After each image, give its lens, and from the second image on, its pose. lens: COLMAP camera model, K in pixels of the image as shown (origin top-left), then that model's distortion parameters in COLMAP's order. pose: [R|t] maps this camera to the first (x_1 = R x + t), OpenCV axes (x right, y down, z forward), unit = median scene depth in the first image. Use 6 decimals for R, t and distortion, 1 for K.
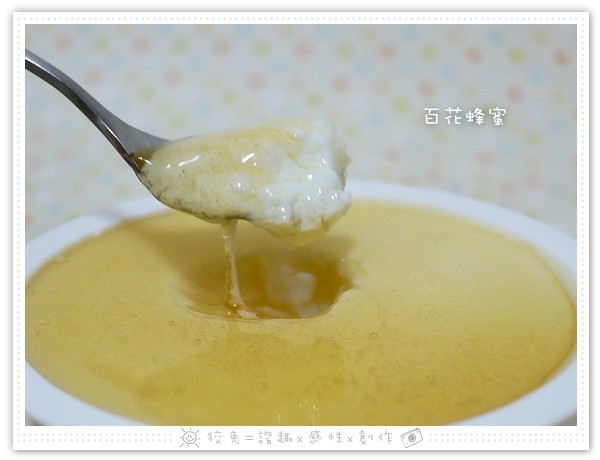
lens RADIAL K [[522.7, 0, 300.0], [0, 522.7, 230.0], [0, 0, 1]] dist [0.001484, 0.001408]
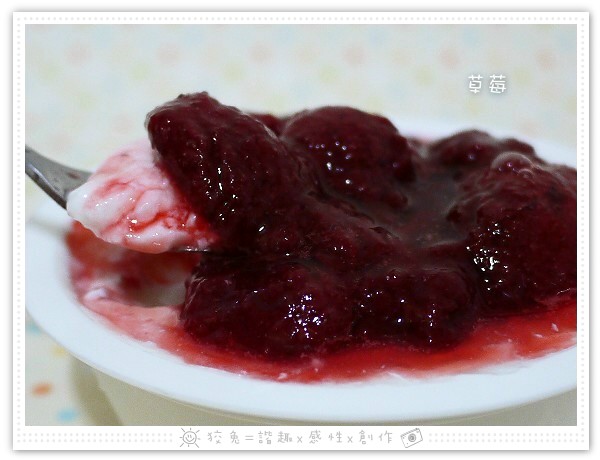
lens RADIAL K [[522.7, 0, 300.0], [0, 522.7, 230.0], [0, 0, 1]] dist [0.001484, 0.001408]
pose [[1.000000, -0.000354, 0.000030, 0.000002], [0.000354, 1.000000, 0.000249, 0.045080], [-0.000030, -0.000249, 1.000000, -0.000051]]
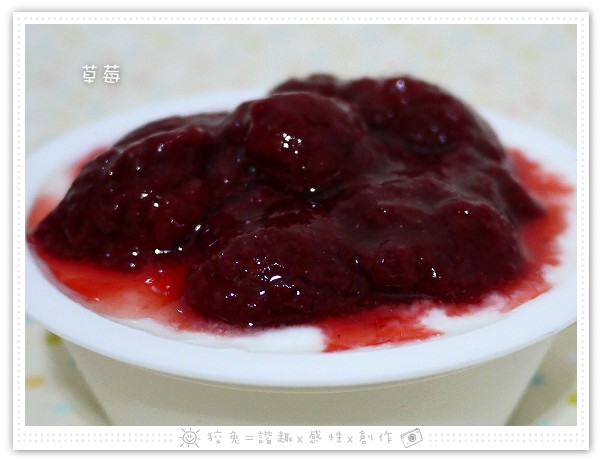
lens RADIAL K [[522.7, 0, 300.0], [0, 522.7, 230.0], [0, 0, 1]] dist [0.001484, 0.001408]
pose [[1.000000, 0.000633, 0.000066, 0.000005], [-0.000633, 0.999999, -0.001498, 0.175843], [-0.000067, 0.001498, 0.999999, 0.000035]]
